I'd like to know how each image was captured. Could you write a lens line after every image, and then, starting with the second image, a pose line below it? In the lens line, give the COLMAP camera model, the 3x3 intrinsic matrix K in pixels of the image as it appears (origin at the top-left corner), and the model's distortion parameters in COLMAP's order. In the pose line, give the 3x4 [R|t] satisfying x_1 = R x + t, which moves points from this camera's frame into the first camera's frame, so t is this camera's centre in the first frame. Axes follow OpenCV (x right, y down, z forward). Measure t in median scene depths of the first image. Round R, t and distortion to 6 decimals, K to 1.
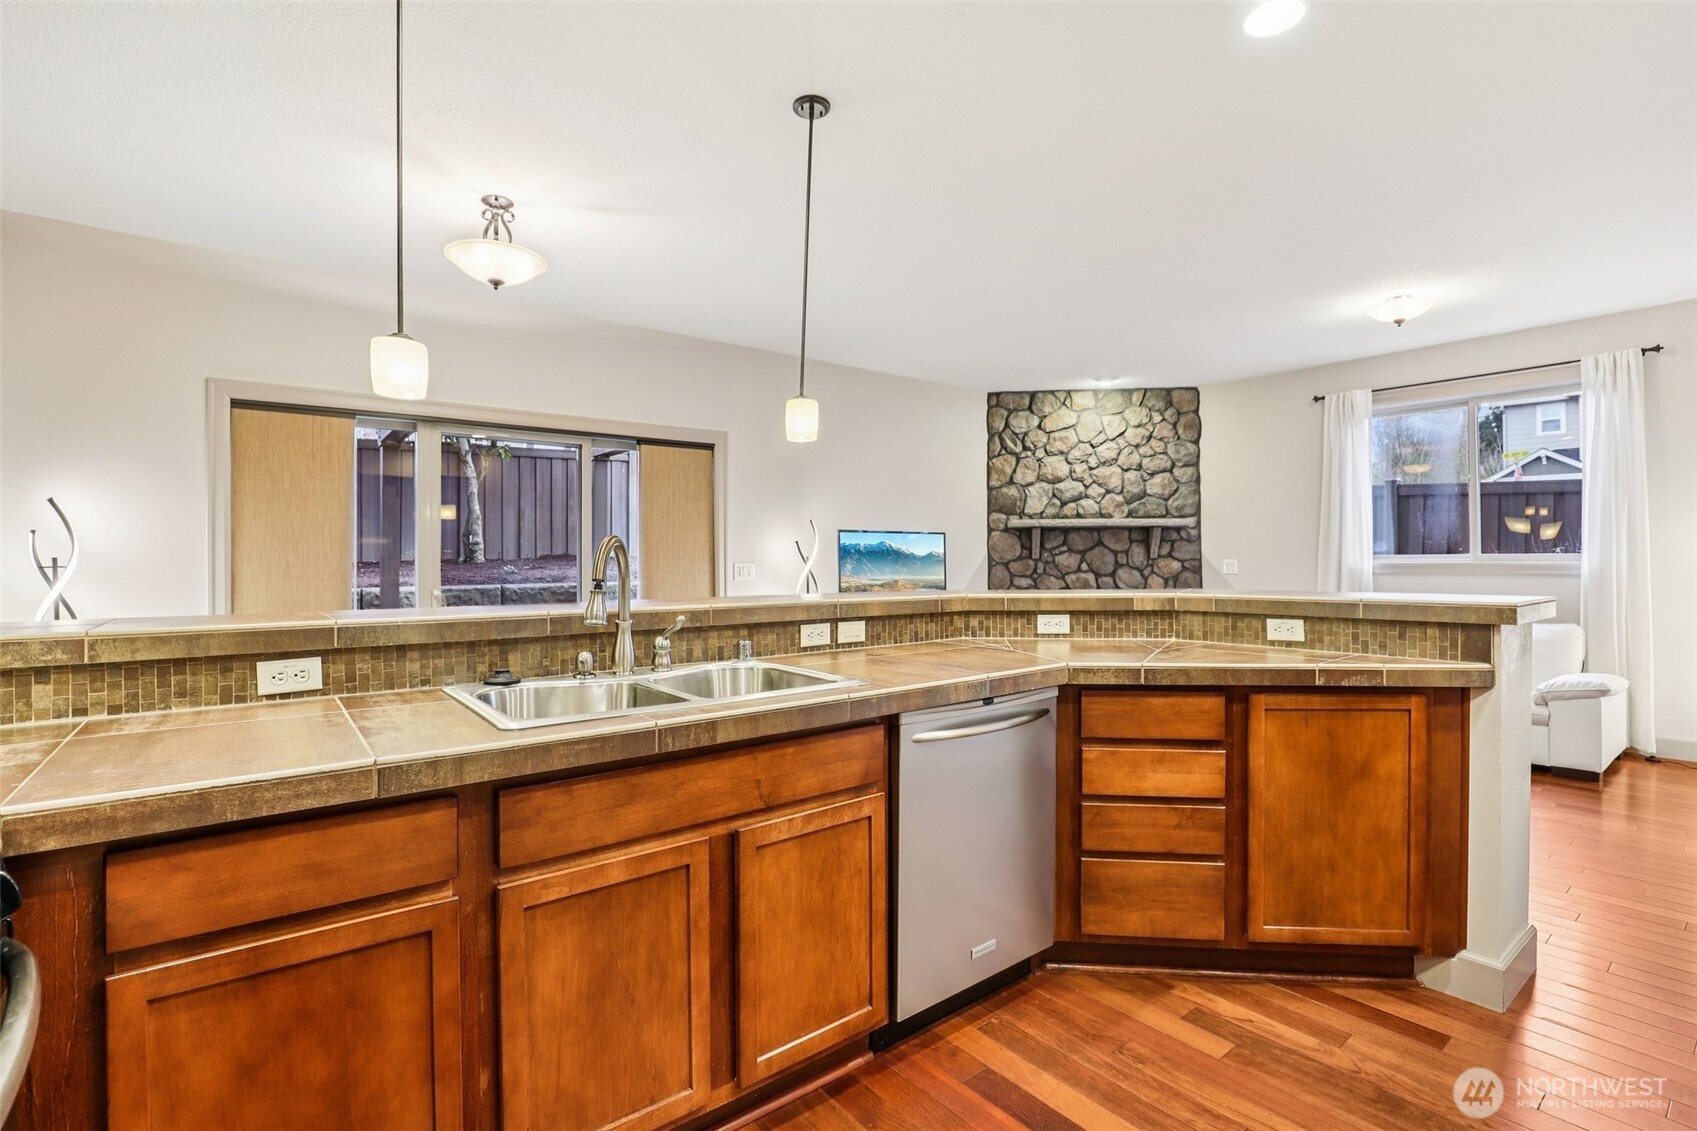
lens RADIAL K [[784.5, 0, 841.5], [0, 784.5, 556.9], [0, 0, 1]] dist [-0.031199, 0.003138]
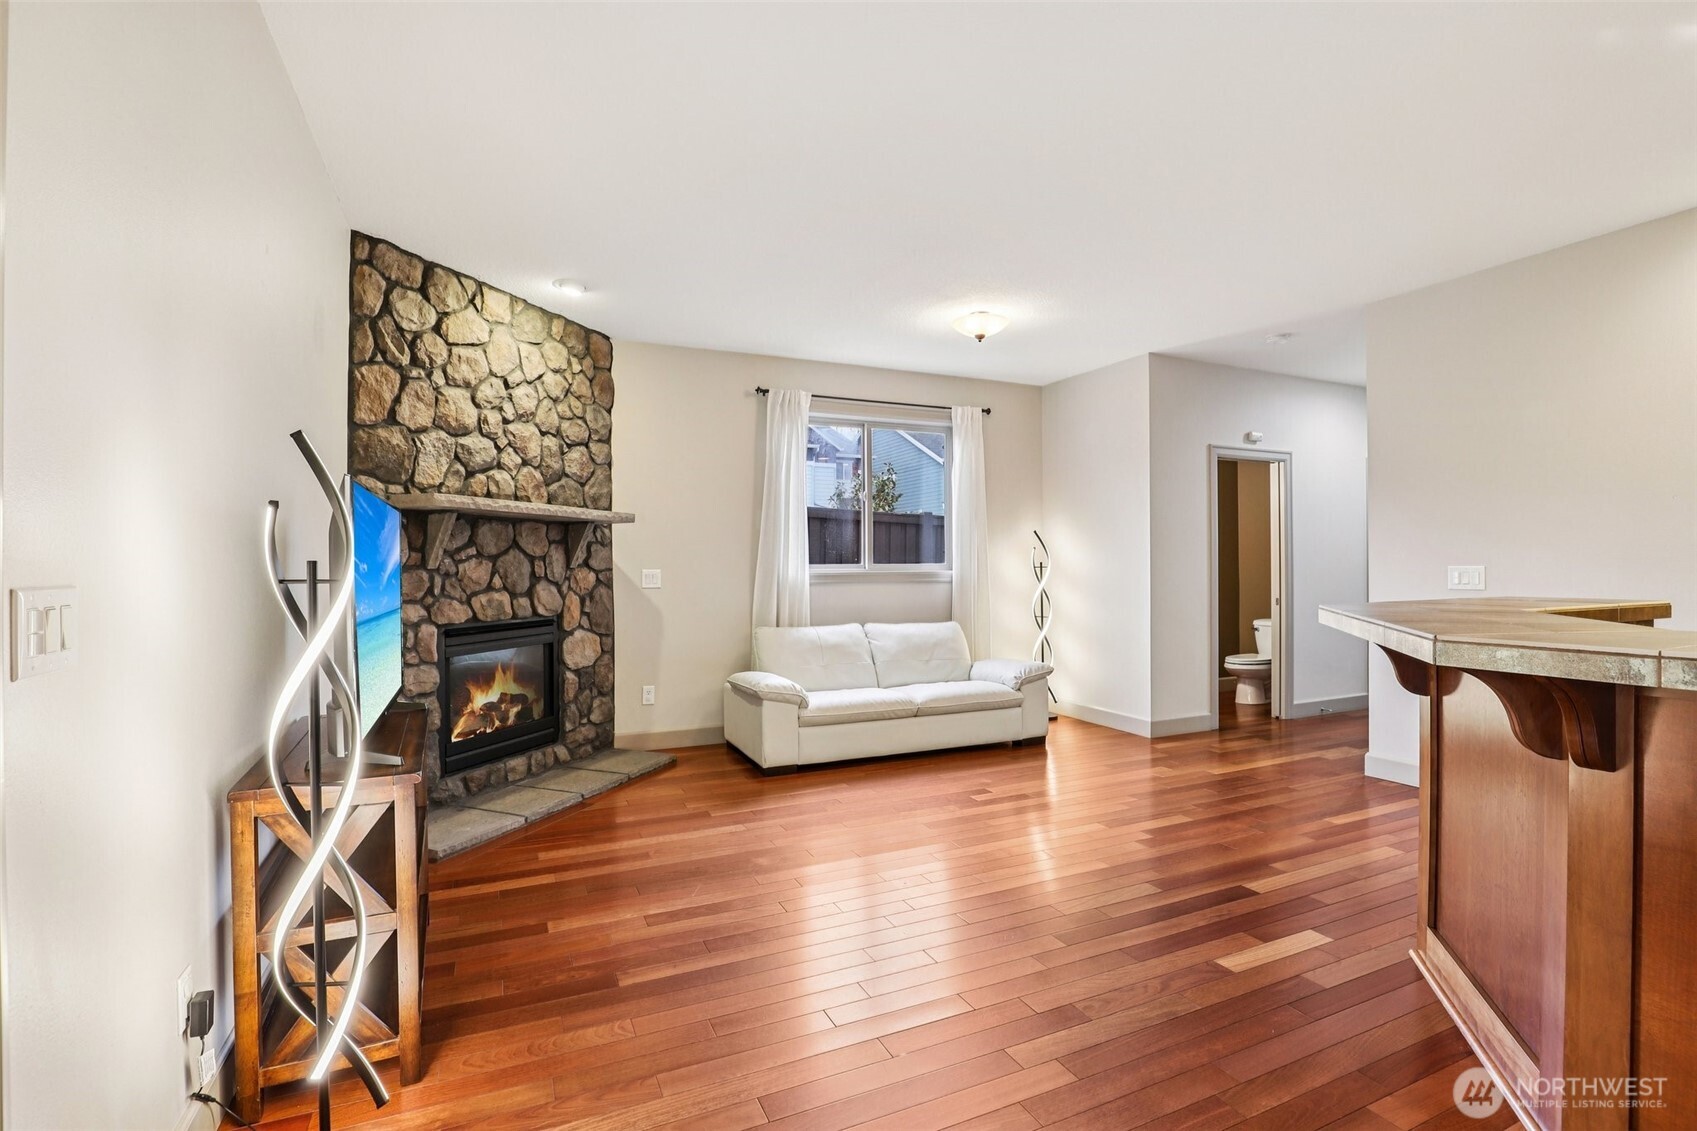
lens RADIAL K [[784.5, 0, 843.5], [0, 784.5, 566.4], [0, 0, 1]] dist [-0.031199, 0.003138]
pose [[0.240862, 0.003134, 0.970554, -0.212601], [-0.001726, 0.999995, -0.002800, 0.001944], [-0.970558, -0.001001, 0.240867, 0.603184]]
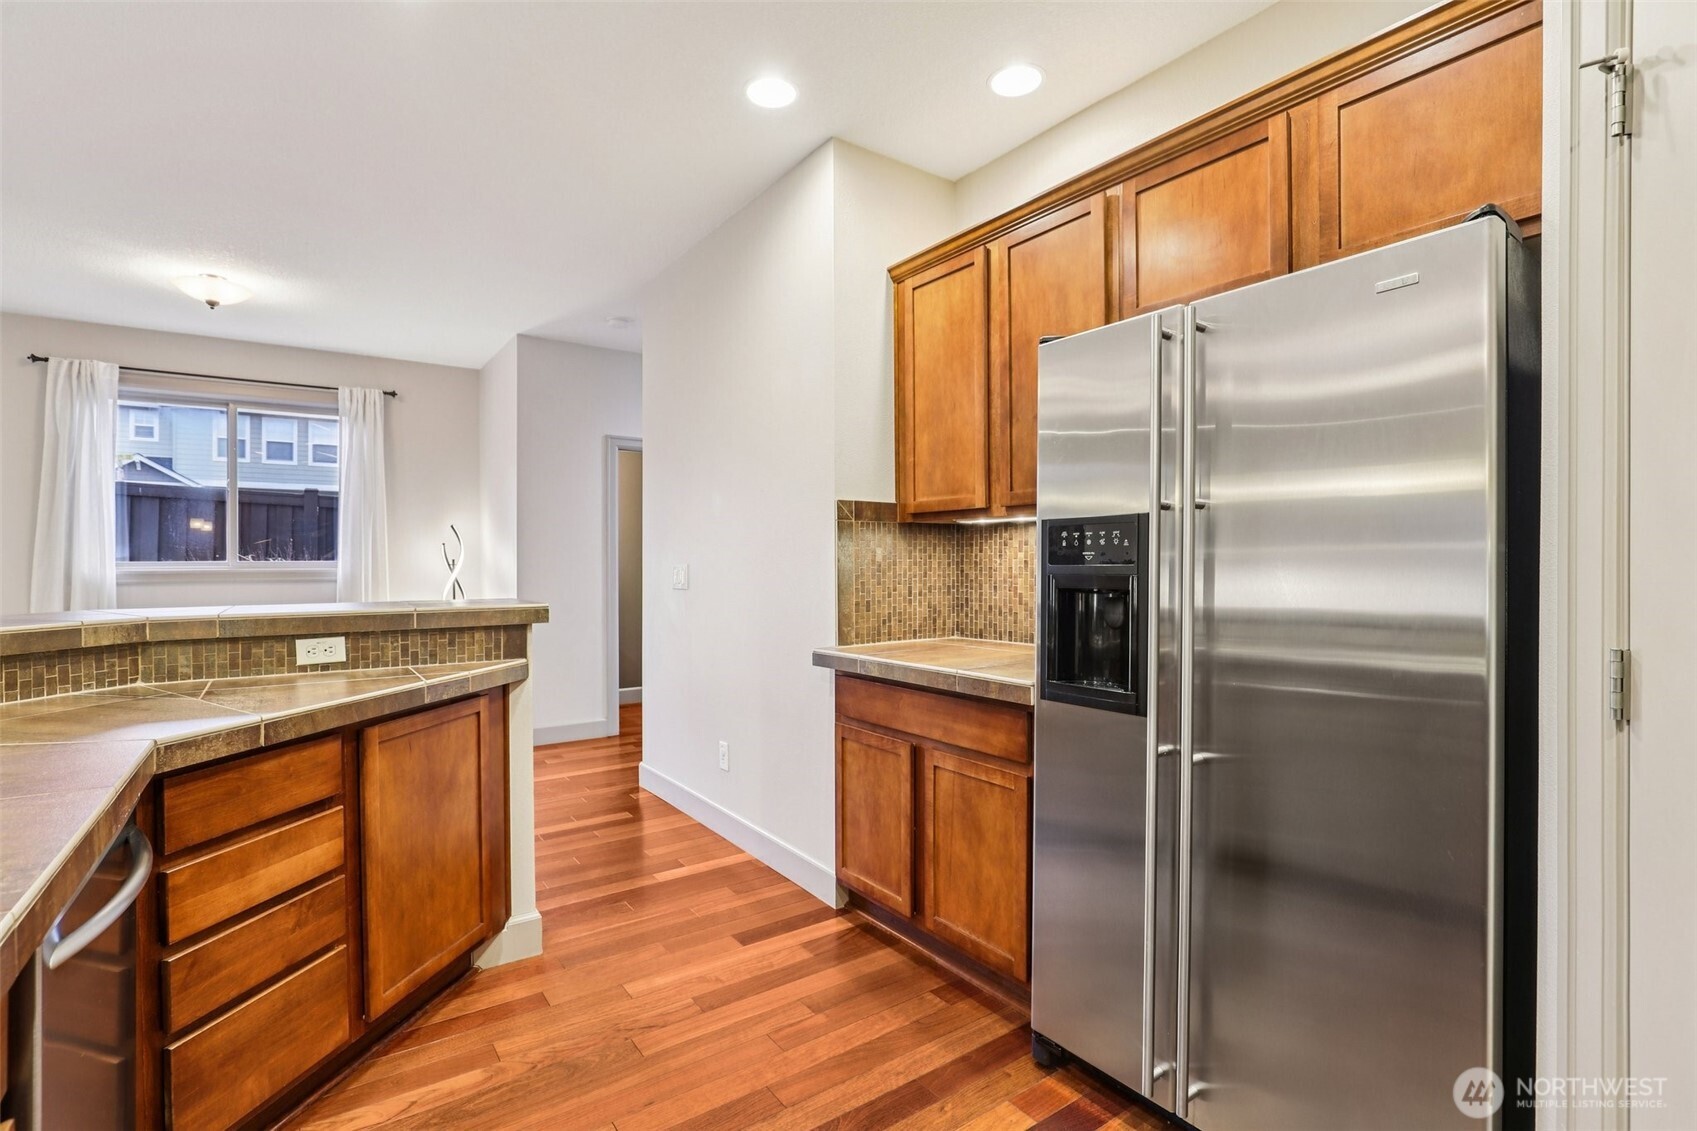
lens RADIAL K [[784.5, 0, 848.9], [0, 784.5, 564.2], [0, 0, 1]] dist [-0.031199, 0.003138]
pose [[0.043503, 0.002071, 0.999051, -0.090457], [-0.002520, 0.999995, -0.001963, -0.000201], [-0.999050, -0.002432, 0.043508, 0.140556]]
